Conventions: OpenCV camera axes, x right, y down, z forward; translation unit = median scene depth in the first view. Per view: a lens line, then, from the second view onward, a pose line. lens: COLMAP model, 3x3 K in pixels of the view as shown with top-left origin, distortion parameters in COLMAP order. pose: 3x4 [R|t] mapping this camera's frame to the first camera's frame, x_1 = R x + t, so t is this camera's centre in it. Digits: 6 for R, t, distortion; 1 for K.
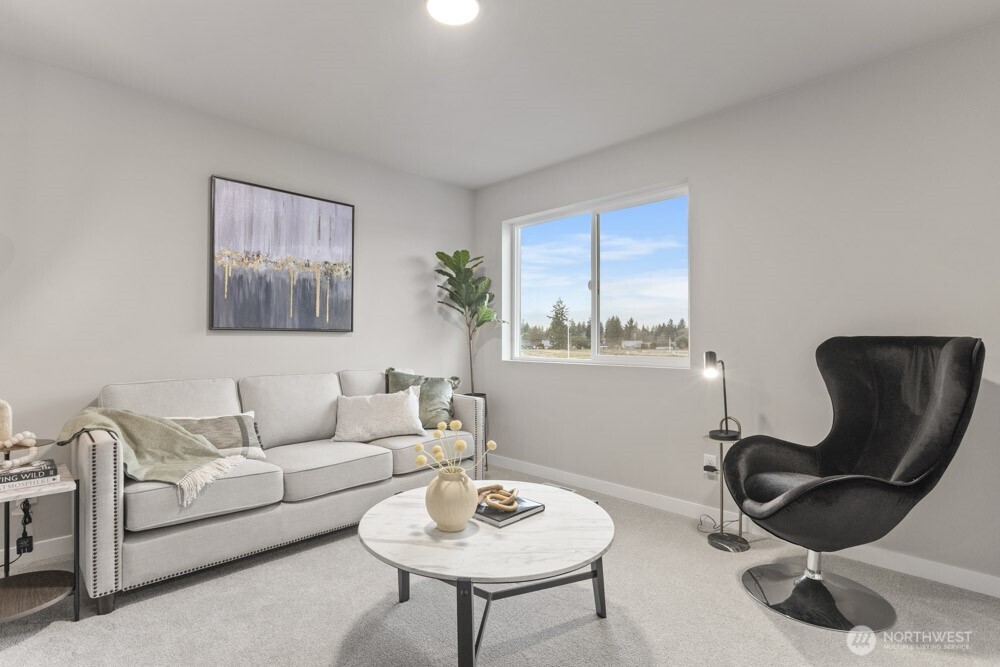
lens RADIAL K [[489.6, 0, 500.0], [0, 489.6, 333.5], [0, 0, 1]] dist [-0.000860, -0.000074]
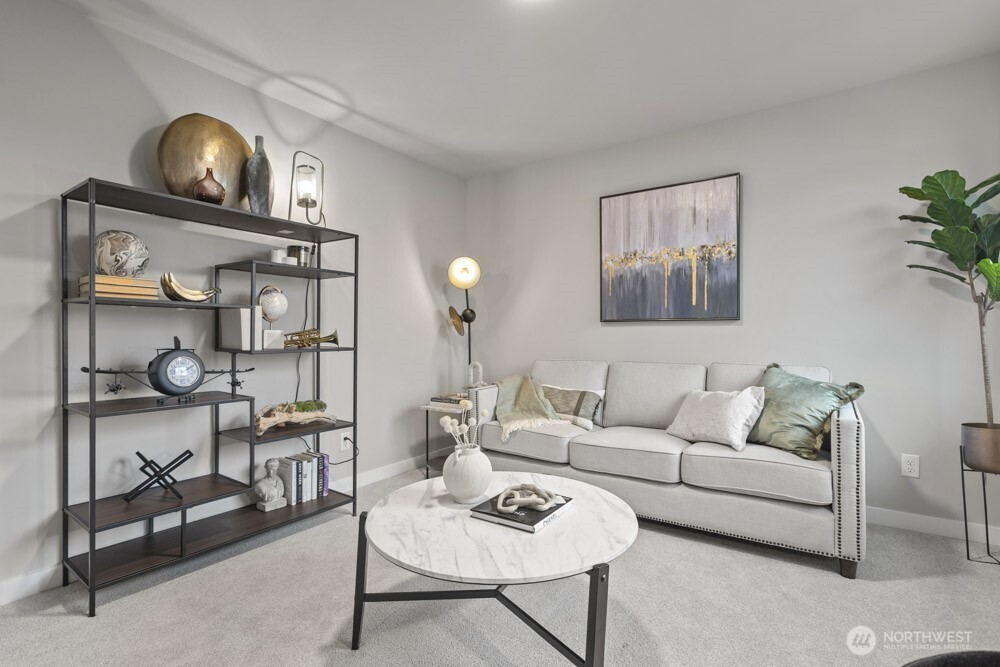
lens RADIAL K [[481.3, 0, 500.0], [0, 481.3, 333.5], [0, 0, 1]] dist [0.000795, 0.000066]
pose [[0.170545, -0.007353, -0.985322, 0.523604], [0.014164, 0.999887, -0.005010, 0.022097], [0.985248, -0.013102, 0.170630, 0.494806]]
